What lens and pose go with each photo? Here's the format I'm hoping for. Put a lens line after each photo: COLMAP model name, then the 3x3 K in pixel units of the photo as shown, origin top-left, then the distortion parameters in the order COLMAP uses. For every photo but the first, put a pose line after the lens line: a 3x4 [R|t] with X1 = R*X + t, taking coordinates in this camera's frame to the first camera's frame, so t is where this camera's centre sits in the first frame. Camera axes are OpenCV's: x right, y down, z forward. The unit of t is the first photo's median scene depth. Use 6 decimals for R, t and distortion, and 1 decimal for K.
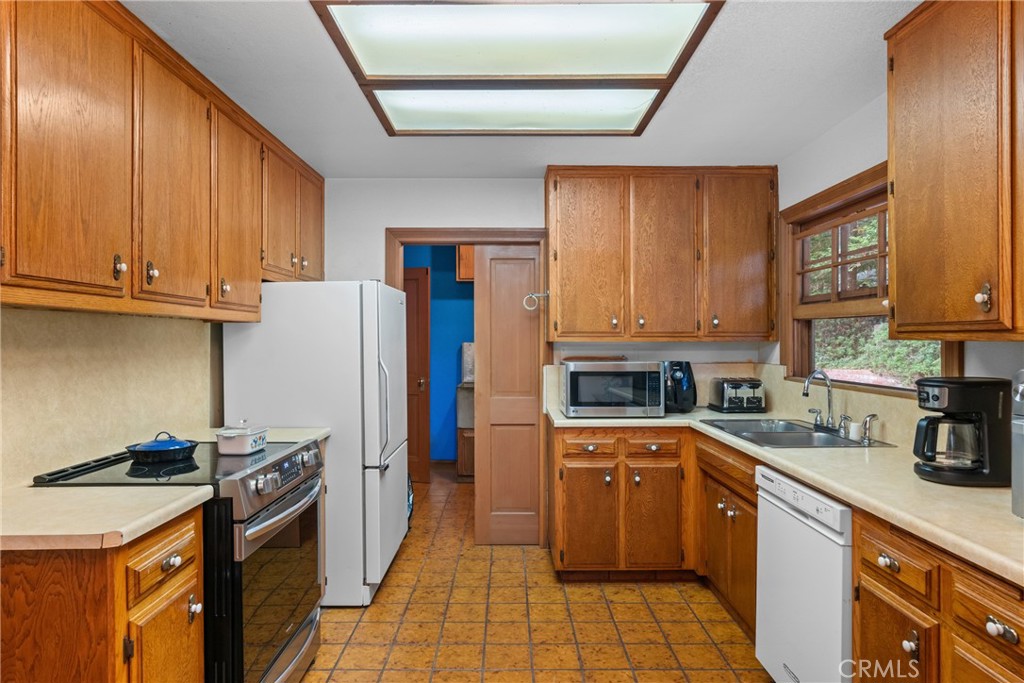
lens RADIAL K [[588.5, 0, 506.4], [0, 588.5, 340.9], [0, 0, 1]] dist [-0.004857, 0.000296]
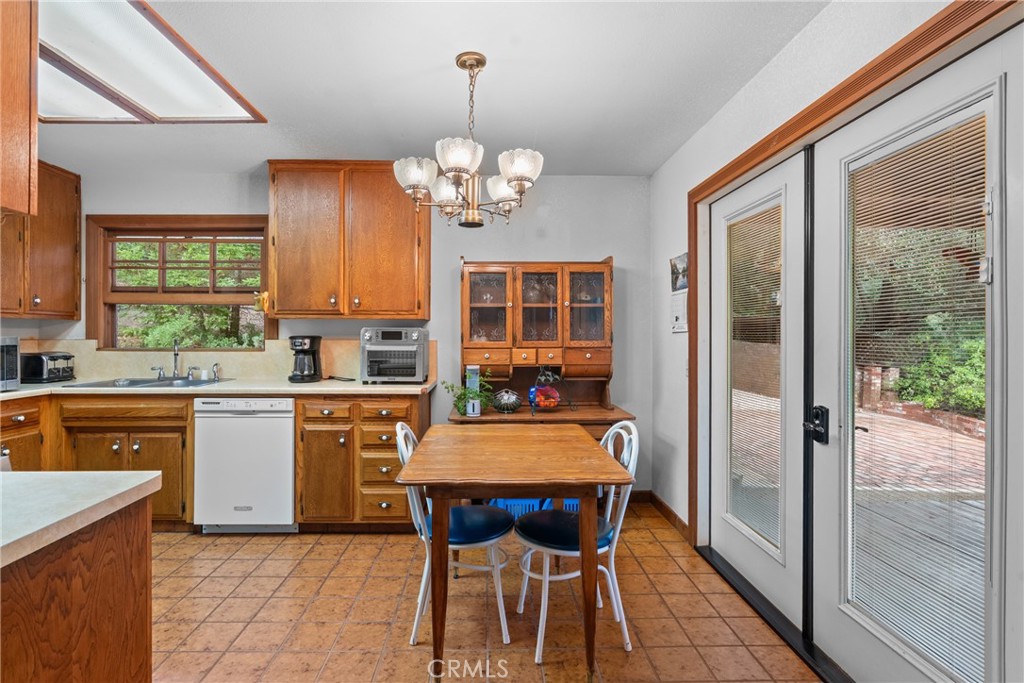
lens RADIAL K [[508.4, 0, 493.0], [0, 508.4, 334.8], [0, 0, 1]] dist [-0.002241, -0.000373]
pose [[-0.013280, 0.000281, 0.999912, -0.652403], [0.000911, 1.000000, -0.000269, 0.034849], [-0.999911, 0.000907, -0.013280, 0.176772]]
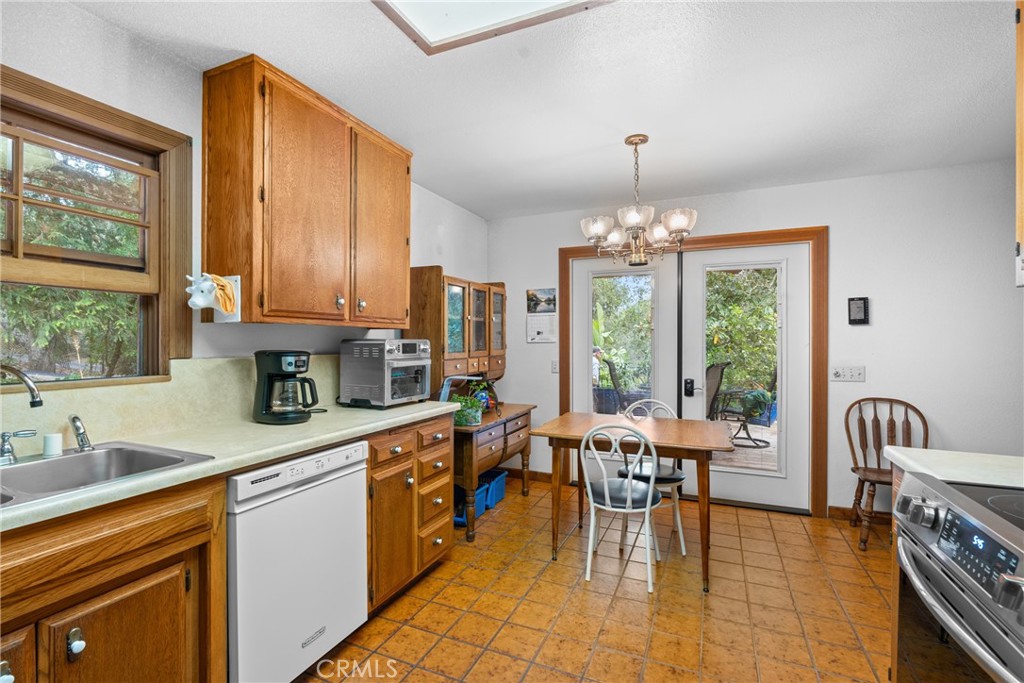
lens RADIAL K [[464.6, 0, 508.8], [0, 464.6, 344.6], [0, 0, 1]] dist [-0.004662, 0.000417]
pose [[-0.913578, -0.001042, 0.406663, -0.109929], [0.003200, 0.999947, 0.009750, 0.022333], [-0.406651, 0.010209, -0.913526, 1.023020]]
